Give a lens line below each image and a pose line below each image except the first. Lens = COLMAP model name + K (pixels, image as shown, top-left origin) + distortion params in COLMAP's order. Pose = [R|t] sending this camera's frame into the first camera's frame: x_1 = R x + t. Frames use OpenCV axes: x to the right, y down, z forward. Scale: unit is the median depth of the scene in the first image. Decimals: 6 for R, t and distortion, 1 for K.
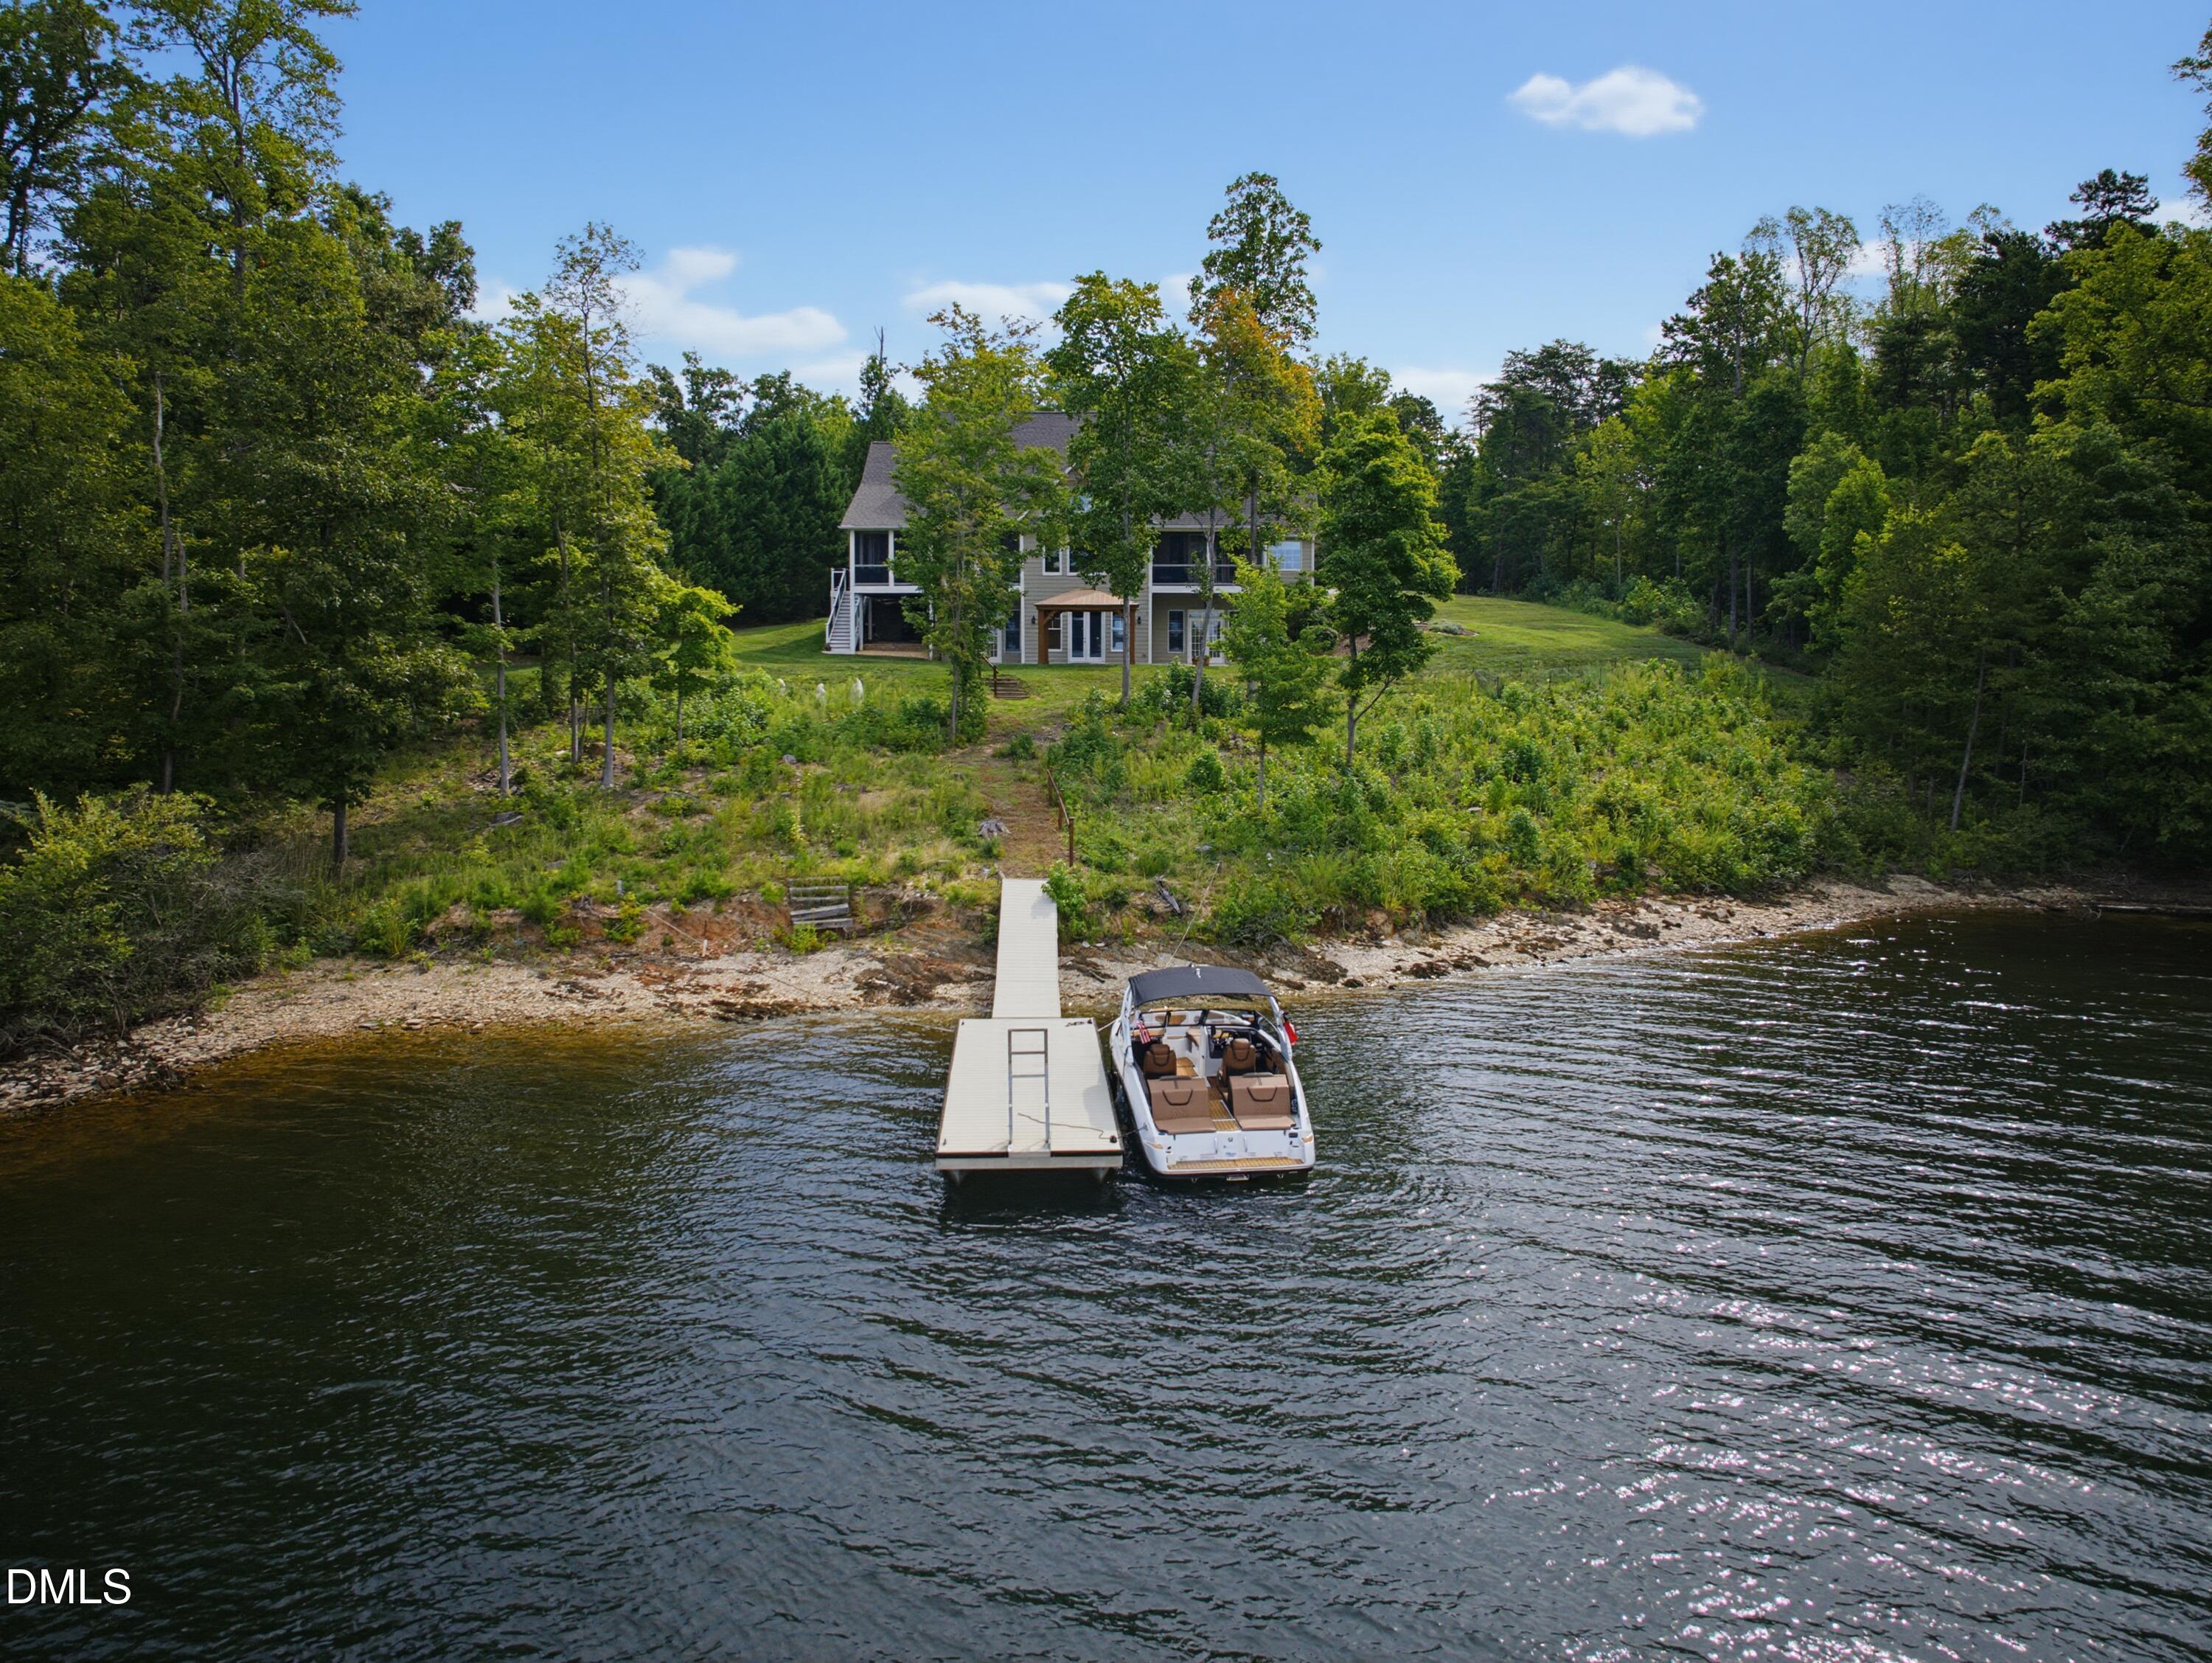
lens RADIAL K [[1510.1, 0, 1105.6], [0, 1510.1, 818.8], [0, 0, 1]] dist [0.006855, -0.020263]
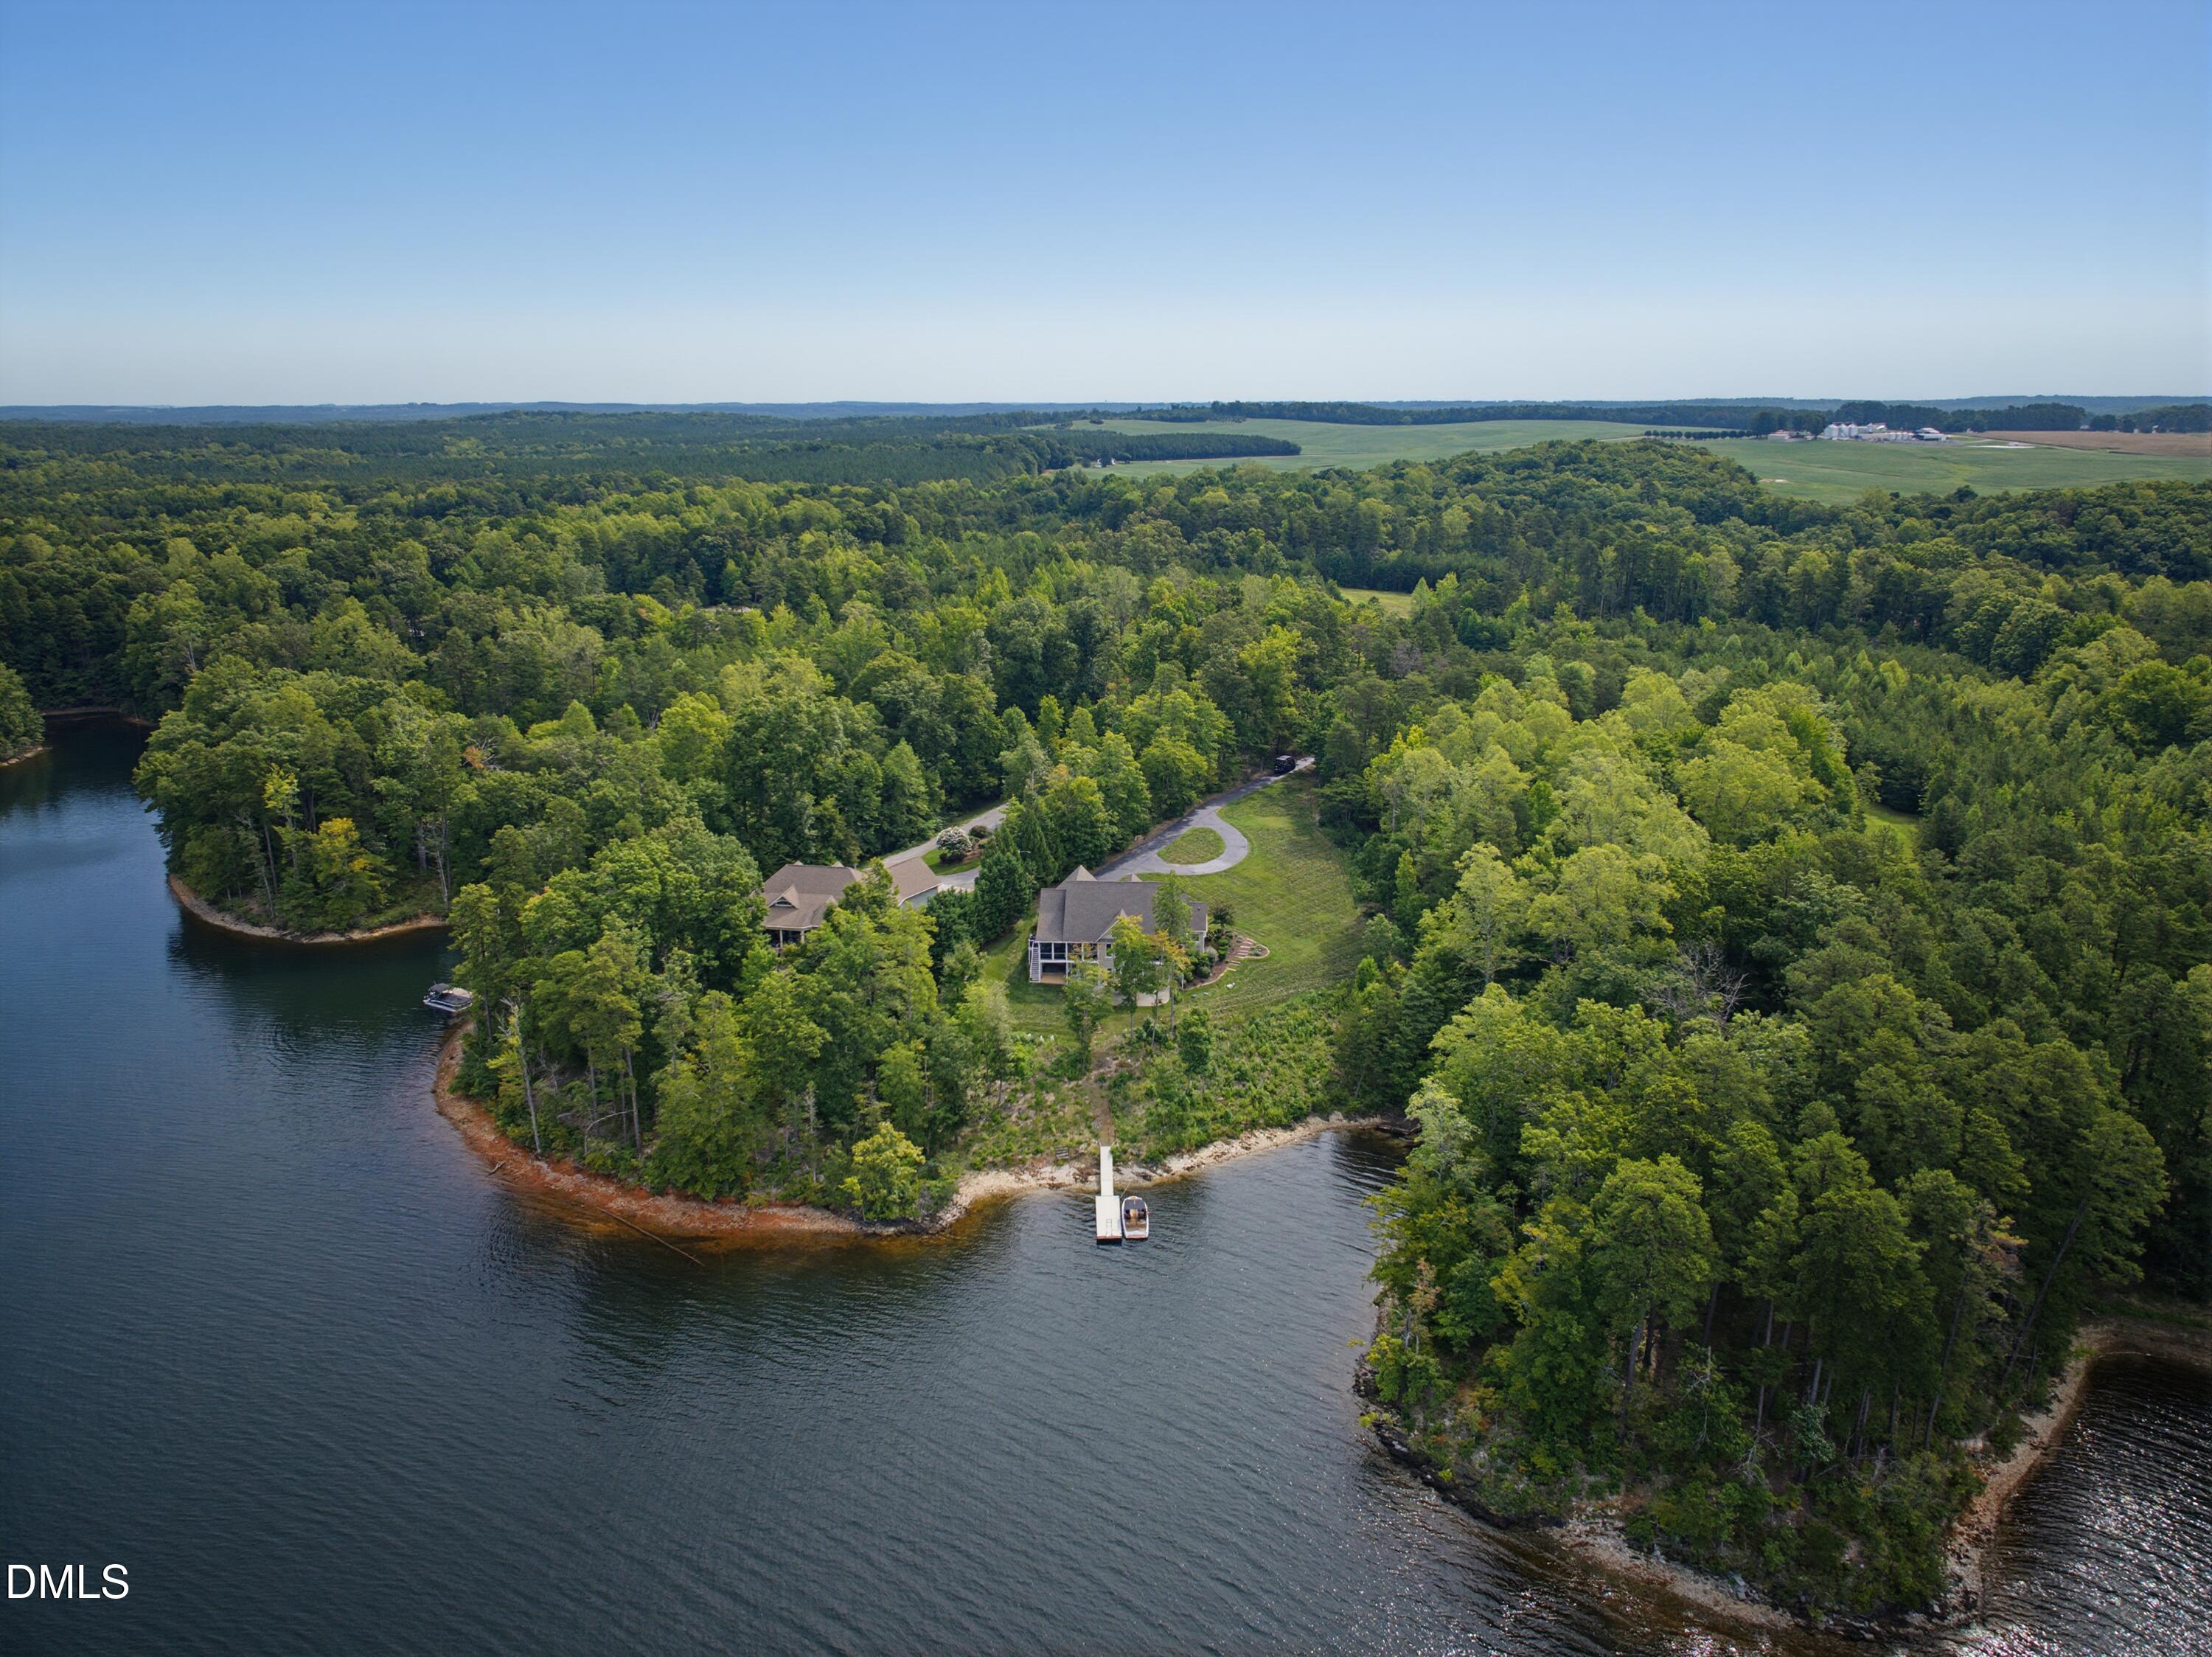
lens RADIAL K [[1510.1, 0, 1105.6], [0, 1510.1, 815.8], [0, 0, 1]] dist [0.006855, -0.020263]
pose [[0.999497, 0.000671, -0.031702, 0.099181], [0.004994, 0.983966, 0.178284, -1.879390], [0.031314, -0.178352, 0.983468, -3.565857]]
